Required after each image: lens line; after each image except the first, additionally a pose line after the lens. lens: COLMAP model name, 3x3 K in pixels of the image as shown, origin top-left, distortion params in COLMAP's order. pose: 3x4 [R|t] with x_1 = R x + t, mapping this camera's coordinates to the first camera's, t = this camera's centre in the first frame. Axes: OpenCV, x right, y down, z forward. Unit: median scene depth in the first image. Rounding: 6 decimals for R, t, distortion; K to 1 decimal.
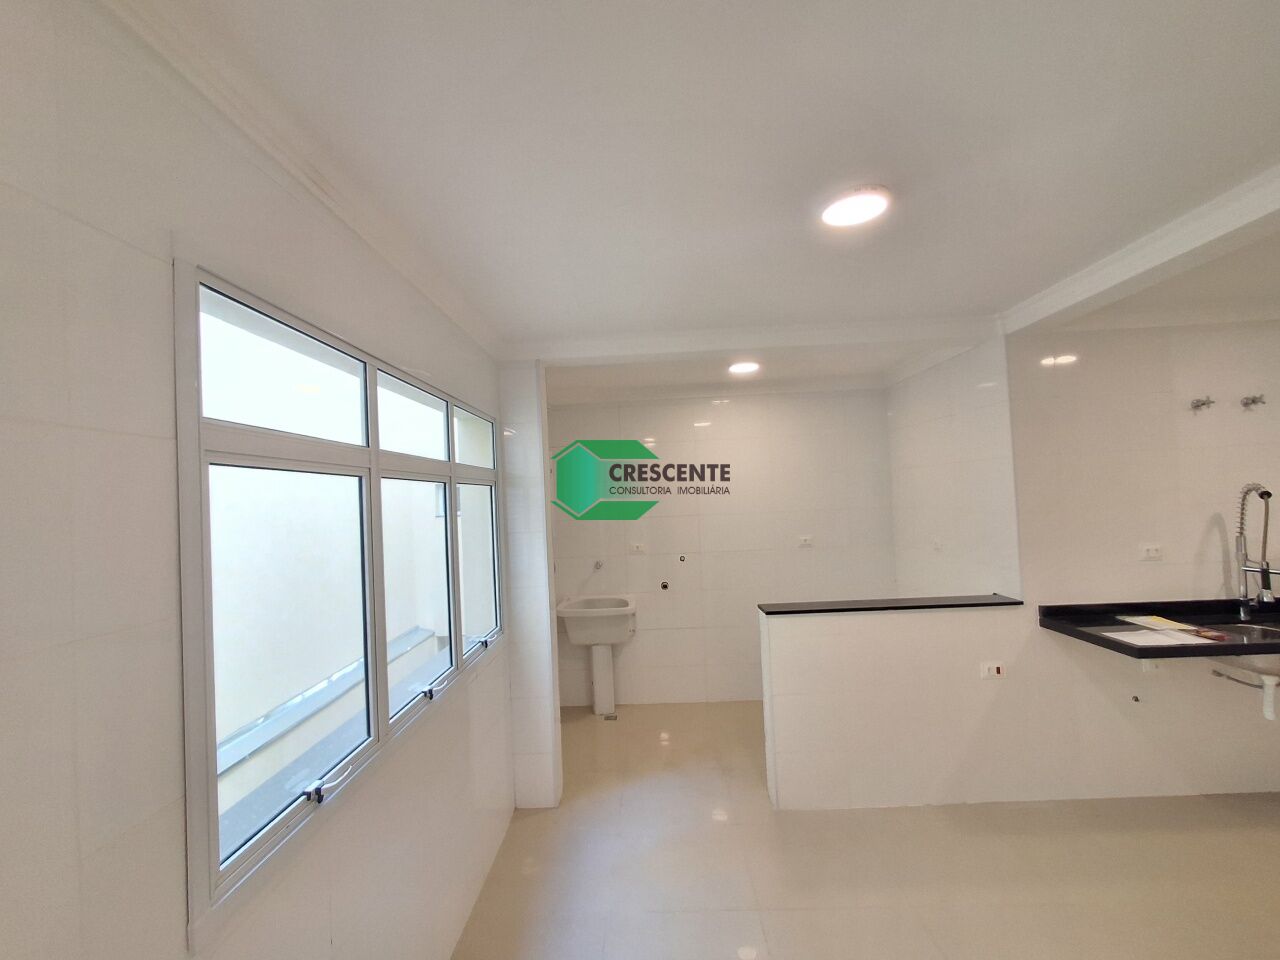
lens RADIAL K [[582.2, 0, 637.9], [0, 582.2, 480.9], [0, 0, 1]] dist [-0.002976, -0.000223]
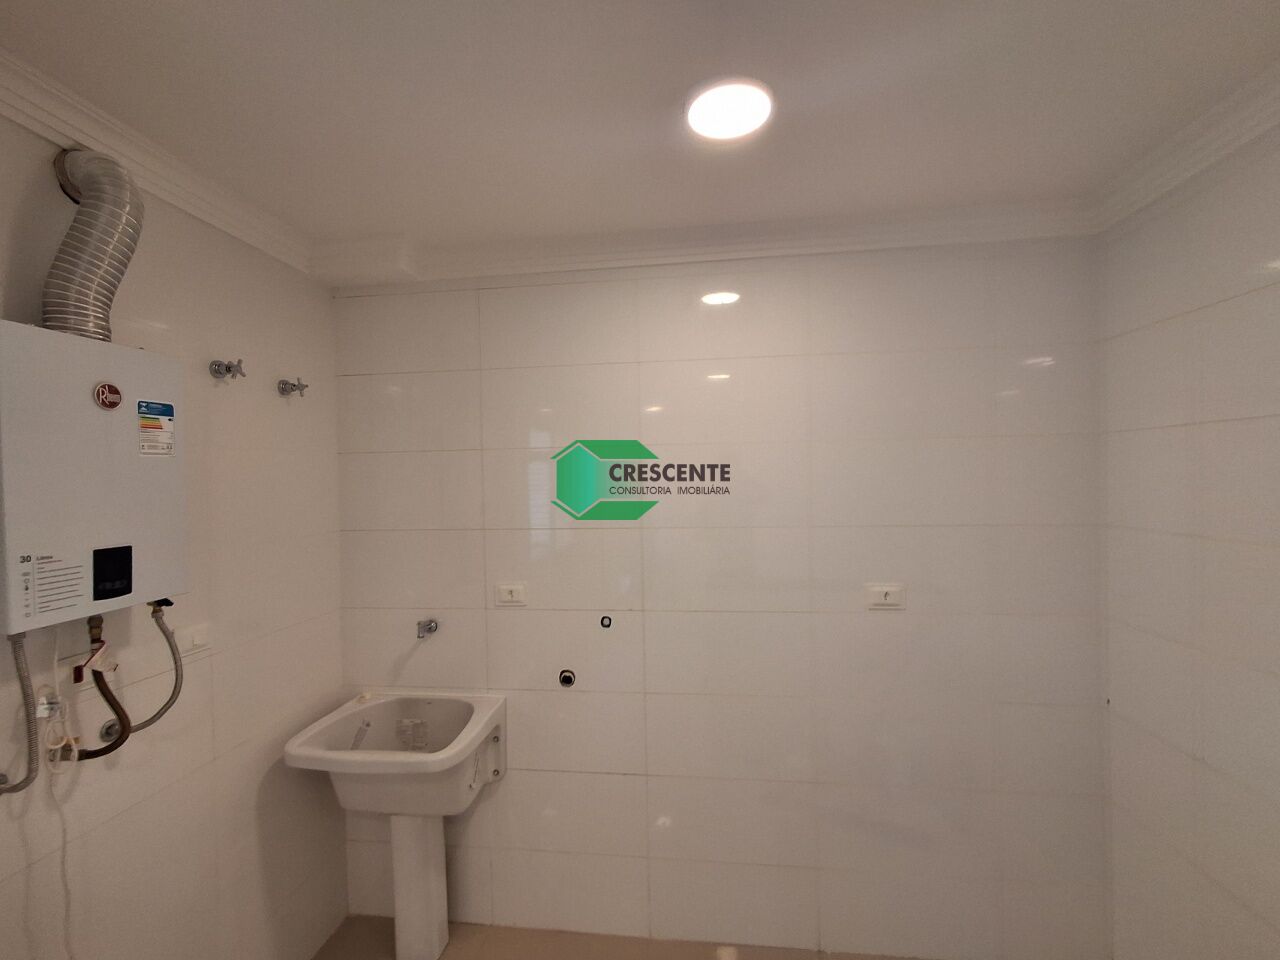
lens RADIAL K [[582.2, 0, 637.7], [0, 582.2, 484.4], [0, 0, 1]] dist [-0.002976, -0.000223]
pose [[0.996065, 0.021384, -0.086011, 0.201781], [-0.018201, 0.999126, 0.037618, 0.011521], [0.086740, -0.035905, 0.995584, 0.800430]]
